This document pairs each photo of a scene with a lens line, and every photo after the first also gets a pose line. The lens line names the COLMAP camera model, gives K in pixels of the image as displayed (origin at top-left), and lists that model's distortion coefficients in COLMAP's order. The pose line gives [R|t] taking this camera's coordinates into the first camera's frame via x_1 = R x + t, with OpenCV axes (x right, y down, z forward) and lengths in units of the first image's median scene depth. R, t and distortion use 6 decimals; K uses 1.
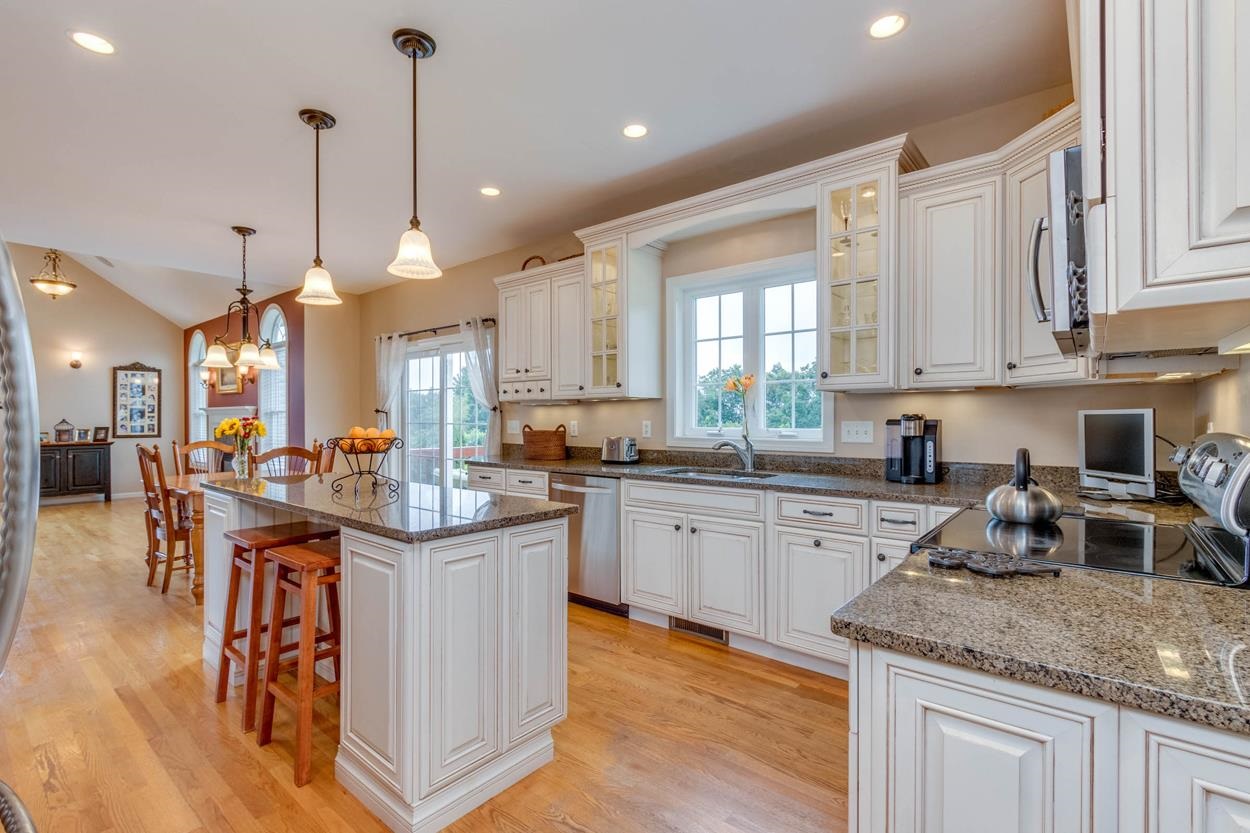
lens RADIAL K [[571.7, 0, 625.1], [0, 571.7, 421.3], [0, 0, 1]] dist [-0.004154, -0.001074]
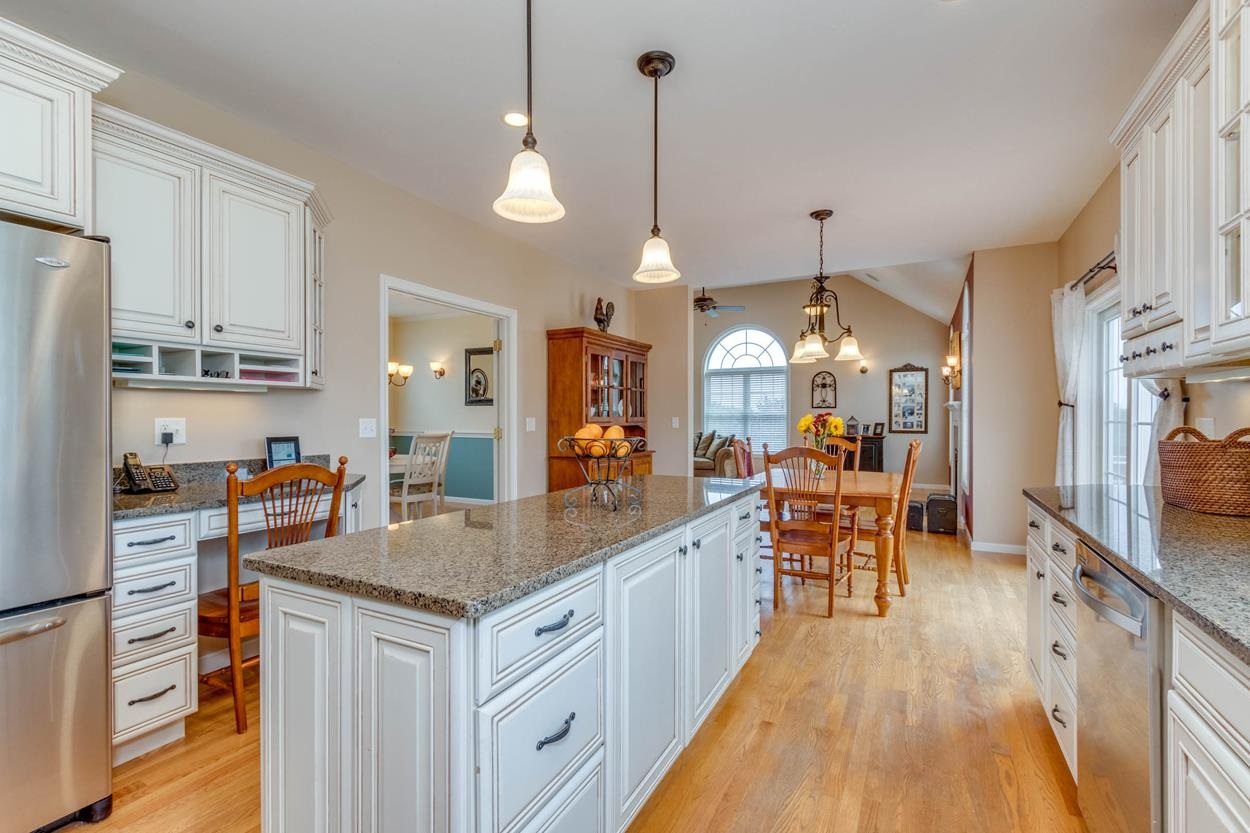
lens RADIAL K [[571.7, 0, 625.1], [0, 571.7, 421.3], [0, 0, 1]] dist [-0.004154, -0.001074]
pose [[0.208759, 0.008403, -0.977931, 0.096997], [-0.004572, 0.999961, 0.007616, 0.000317], [0.977956, 0.002881, 0.208789, 0.257400]]
